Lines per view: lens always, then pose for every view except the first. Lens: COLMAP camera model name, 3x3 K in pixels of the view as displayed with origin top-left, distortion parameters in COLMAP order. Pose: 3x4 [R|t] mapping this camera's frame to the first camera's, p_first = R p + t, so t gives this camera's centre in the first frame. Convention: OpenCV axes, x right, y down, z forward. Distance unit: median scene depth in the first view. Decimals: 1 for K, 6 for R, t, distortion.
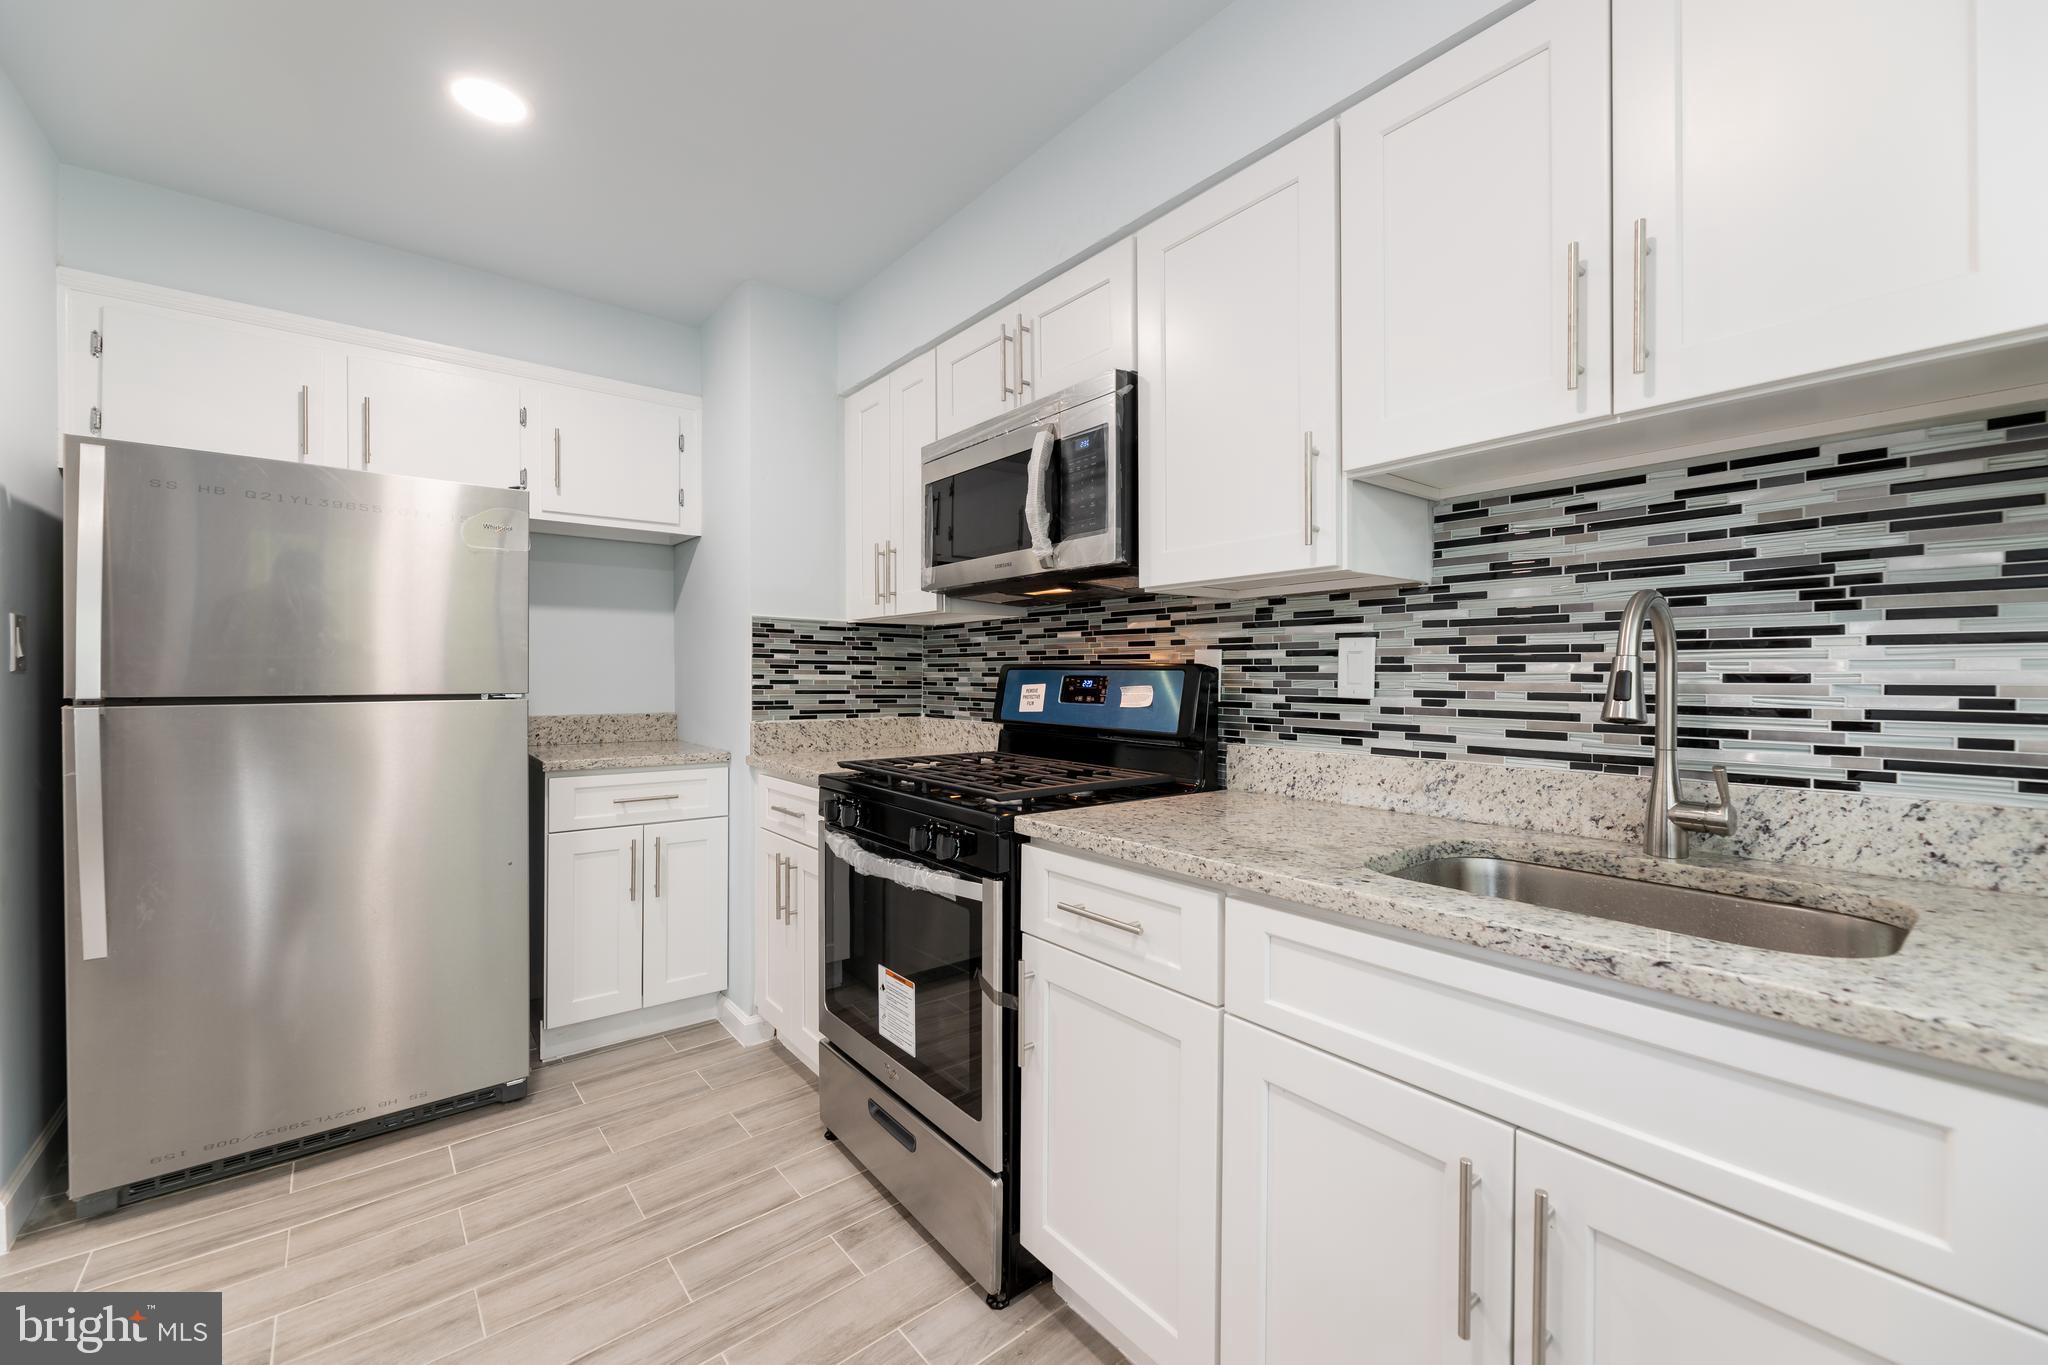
lens RADIAL K [[836.3, 0, 947.9], [0, 836.3, 677.1], [0, 0, 1]] dist [-0.005978, 0.000765]
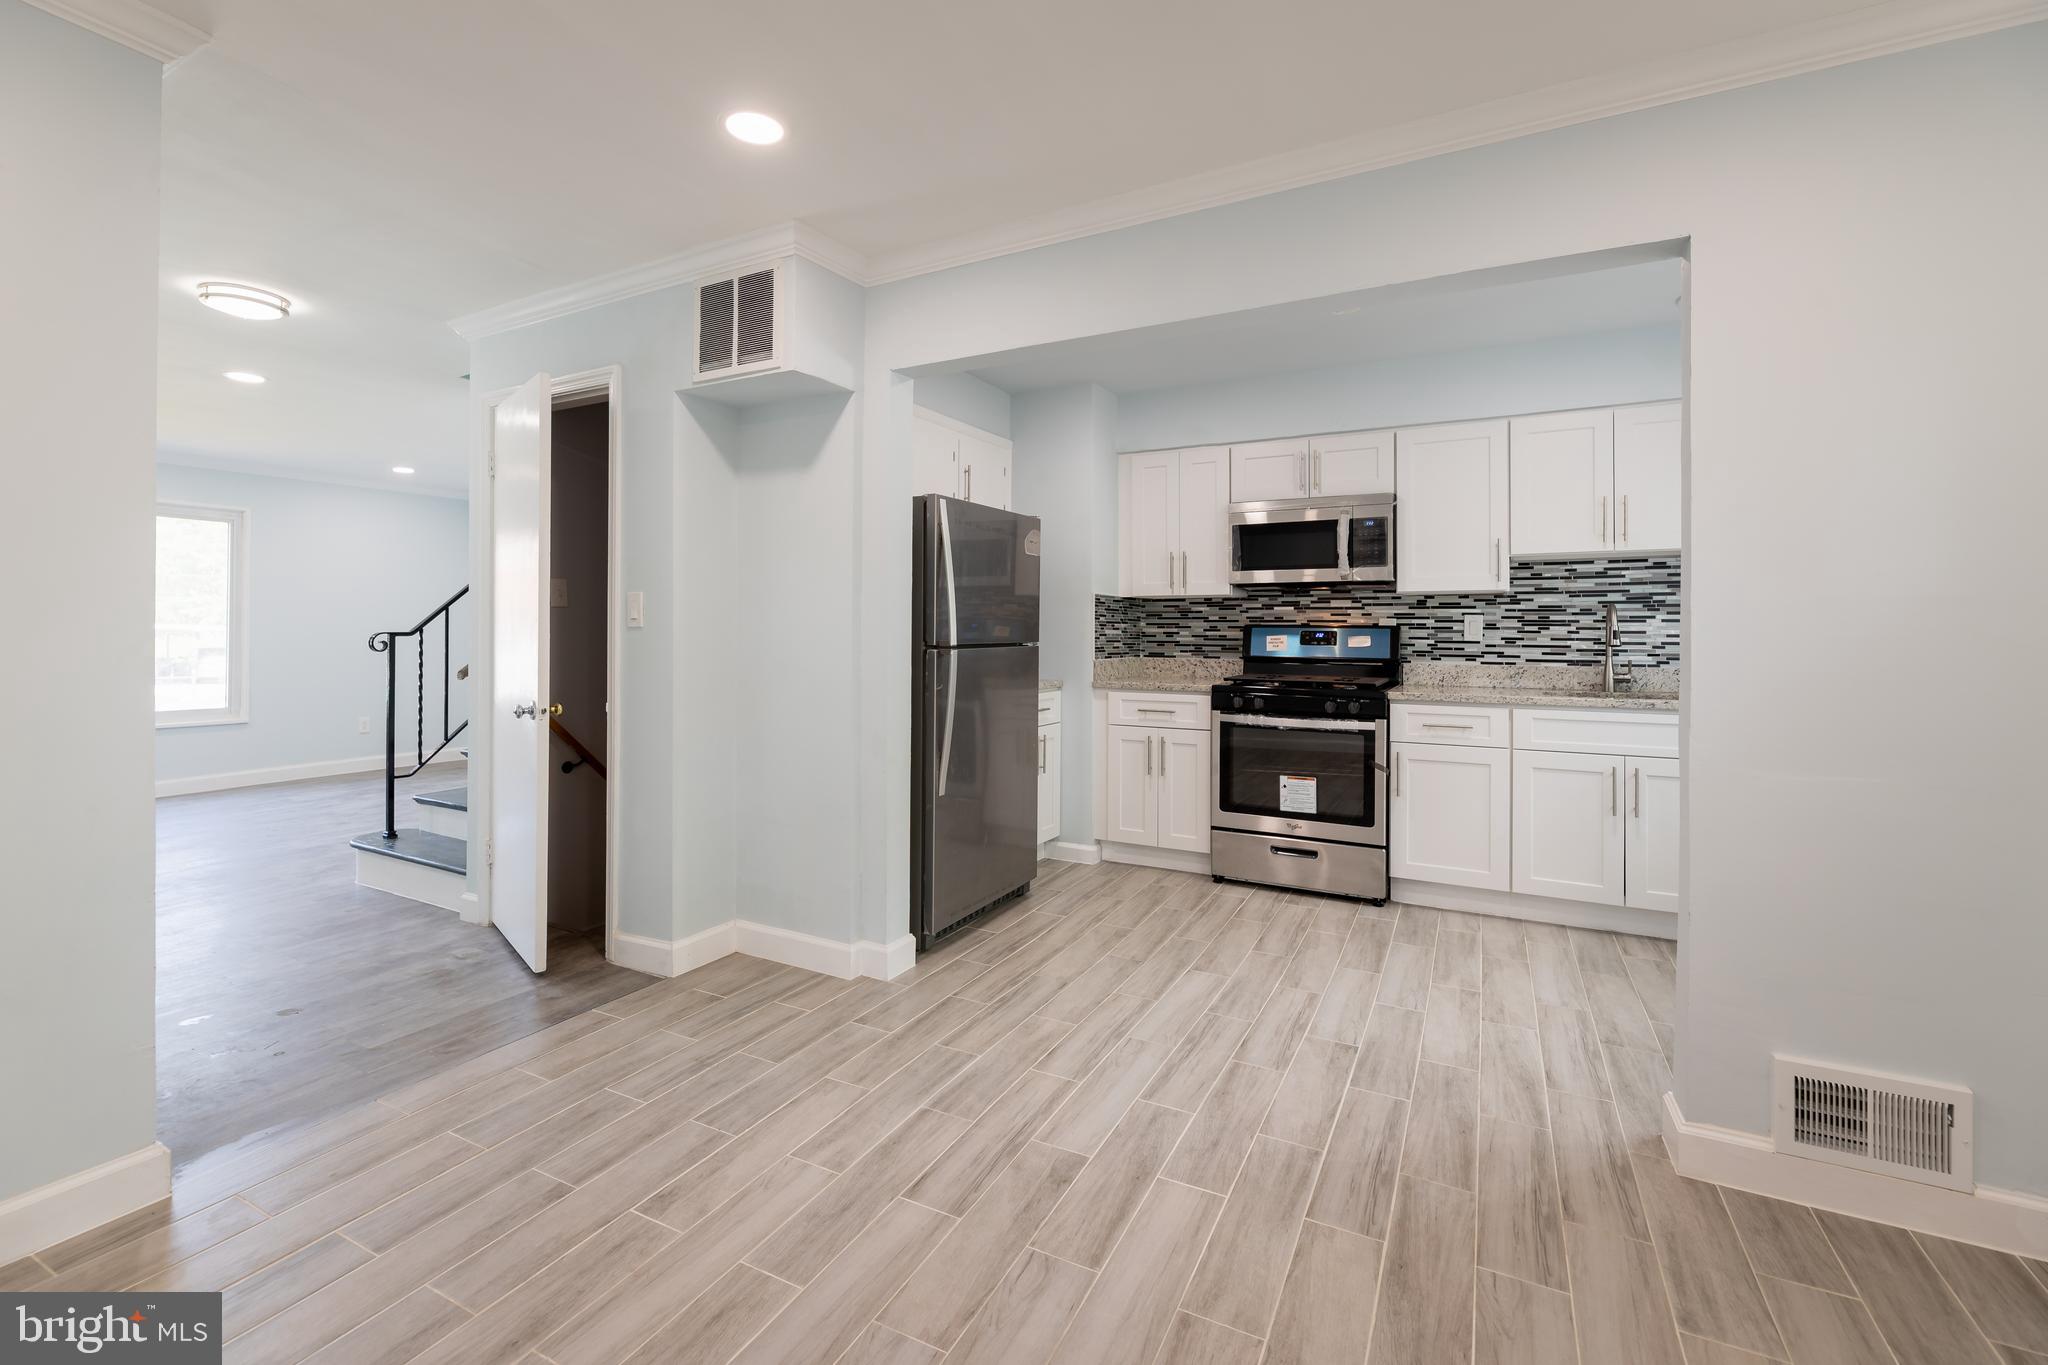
lens RADIAL K [[836.3, 0, 1031.2], [0, 836.3, 626.3], [0, 0, 1]] dist [-0.005978, 0.000765]
pose [[0.926762, 0.001252, 0.375648, -1.546091], [0.000514, 0.999989, -0.004601, -0.005639], [-0.375650, 0.004457, 0.926751, -0.703907]]
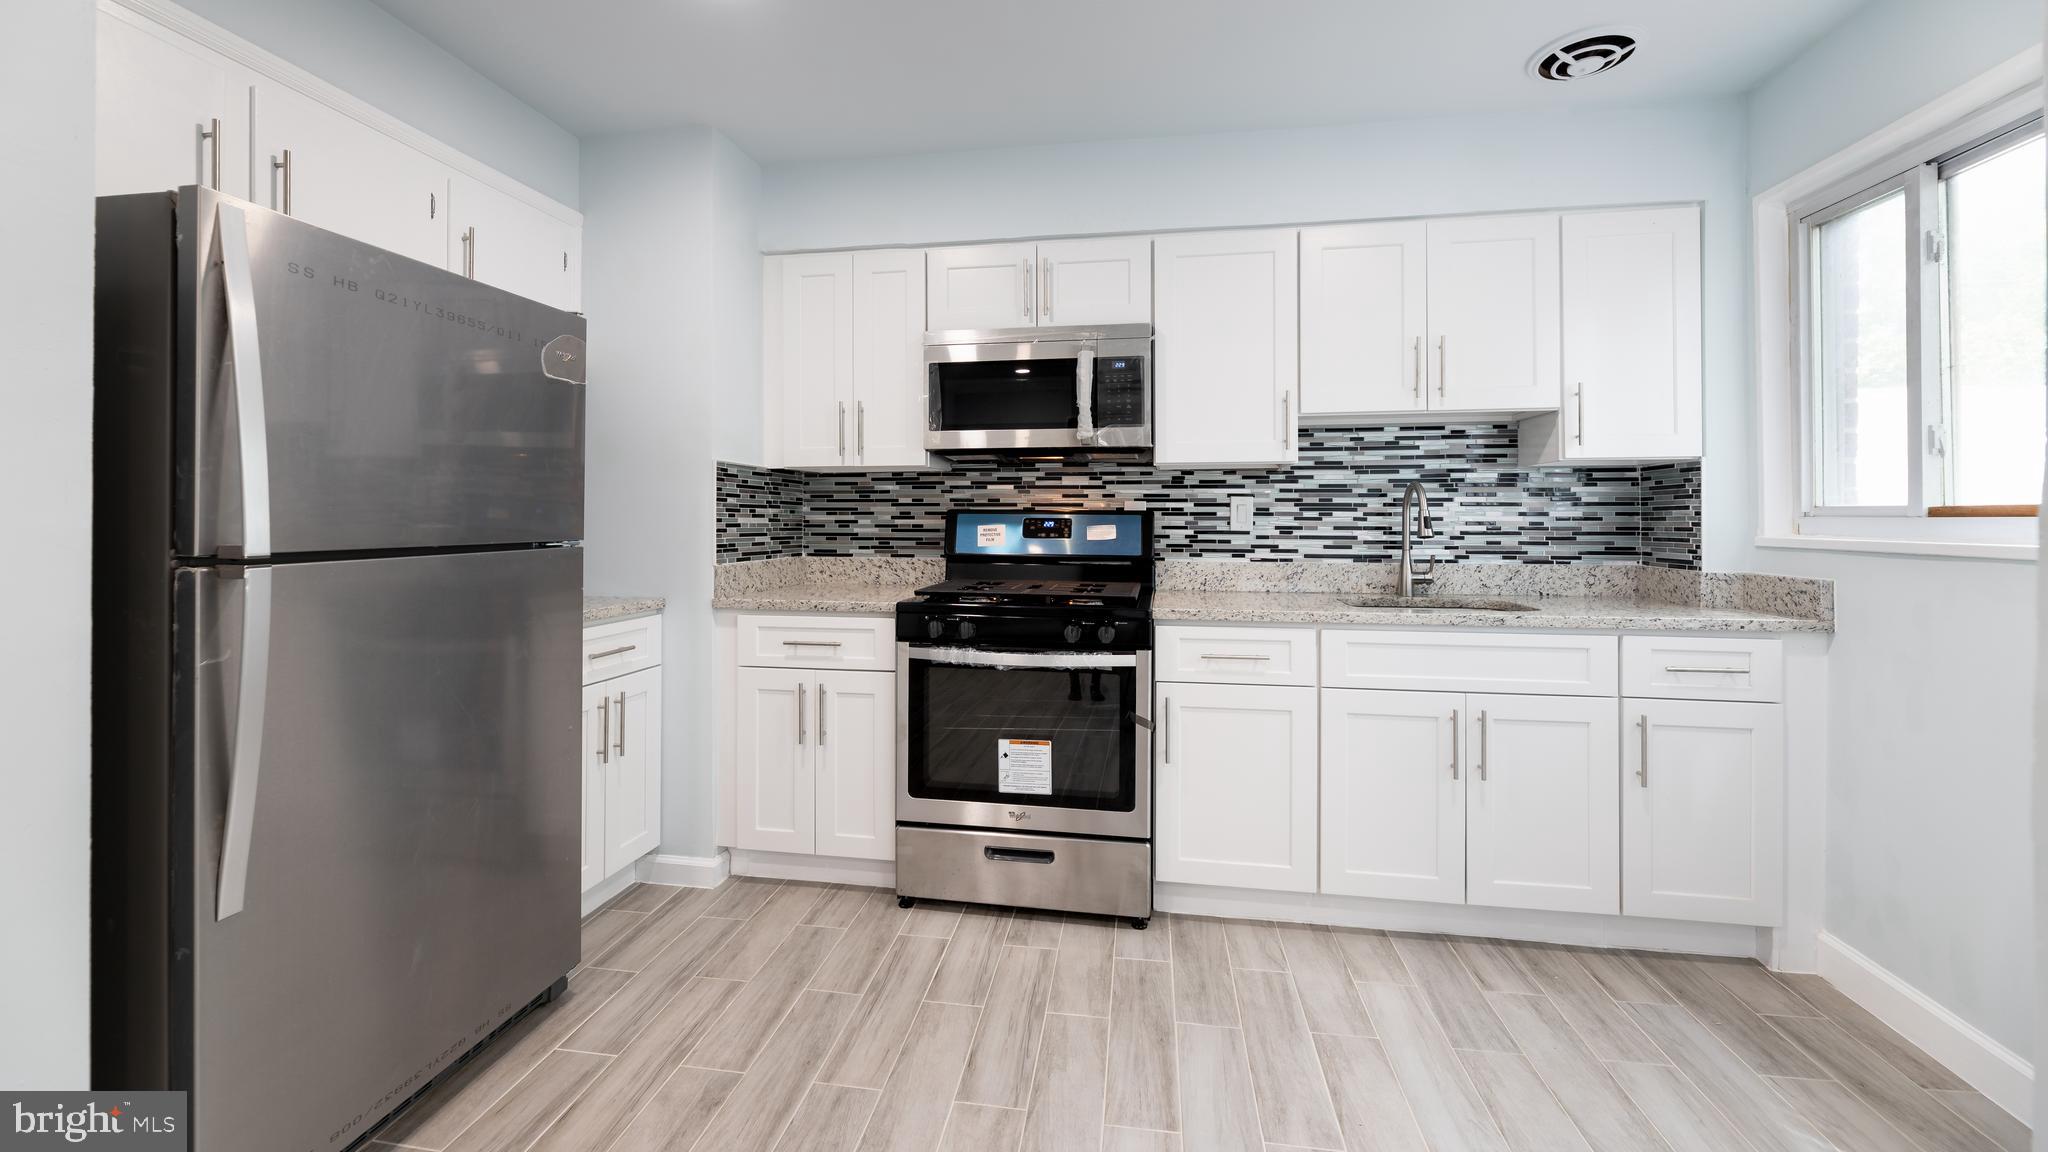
lens RADIAL K [[827.9, 0, 1044.3], [0, 827.9, 513.5], [0, 0, 1]] dist [-0.004596, -0.000122]
pose [[0.735583, 0.000225, 0.677435, -1.014497], [0.002910, 0.999990, -0.003492, -0.006552], [-0.677428, 0.004540, 0.735575, -0.005483]]
